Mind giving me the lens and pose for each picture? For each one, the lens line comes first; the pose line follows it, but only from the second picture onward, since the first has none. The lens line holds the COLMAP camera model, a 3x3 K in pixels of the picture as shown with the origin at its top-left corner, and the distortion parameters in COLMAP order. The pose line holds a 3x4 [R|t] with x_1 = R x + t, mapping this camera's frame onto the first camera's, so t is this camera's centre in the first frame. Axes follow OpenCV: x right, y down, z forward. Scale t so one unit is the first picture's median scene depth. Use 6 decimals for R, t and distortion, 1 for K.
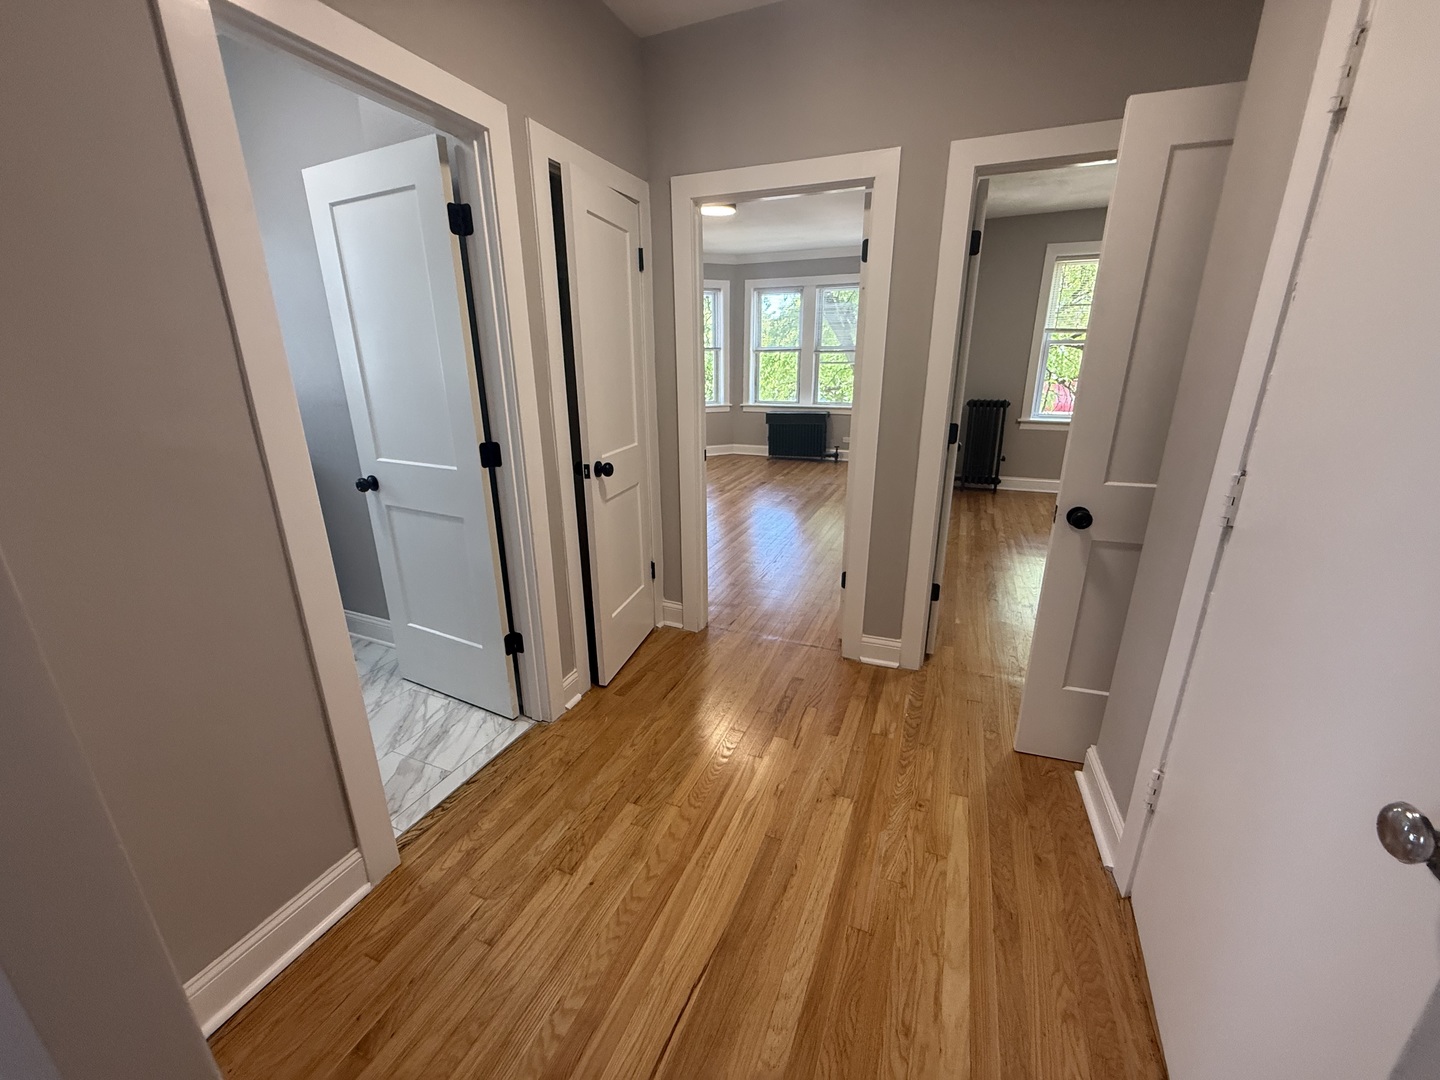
lens RADIAL K [[575.5, 0, 719.0], [0, 575.5, 535.4], [0, 0, 1]] dist [-0.001210, 0.000149]
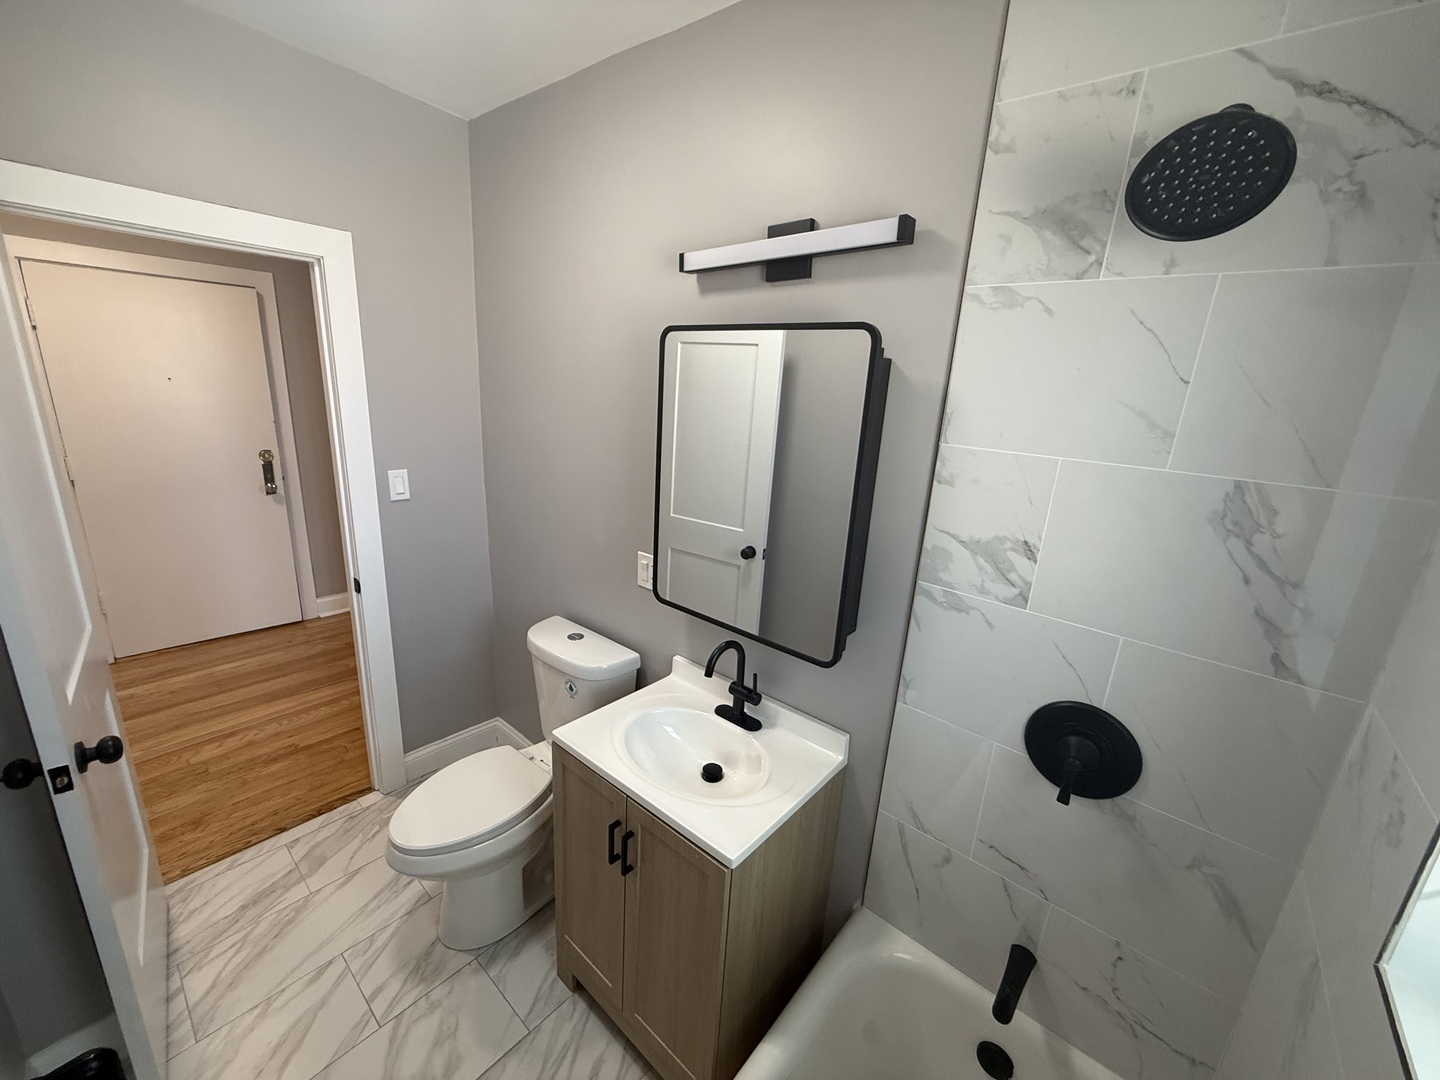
lens RADIAL K [[575.5, 0, 720.0], [0, 575.5, 542.8], [0, 0, 1]] dist [-0.001210, 0.000149]
pose [[-0.950926, -0.131108, 0.280268, -1.428851], [0.036785, 0.851466, 0.523118, -0.565167], [-0.307224, 0.507757, -0.804858, 1.318512]]
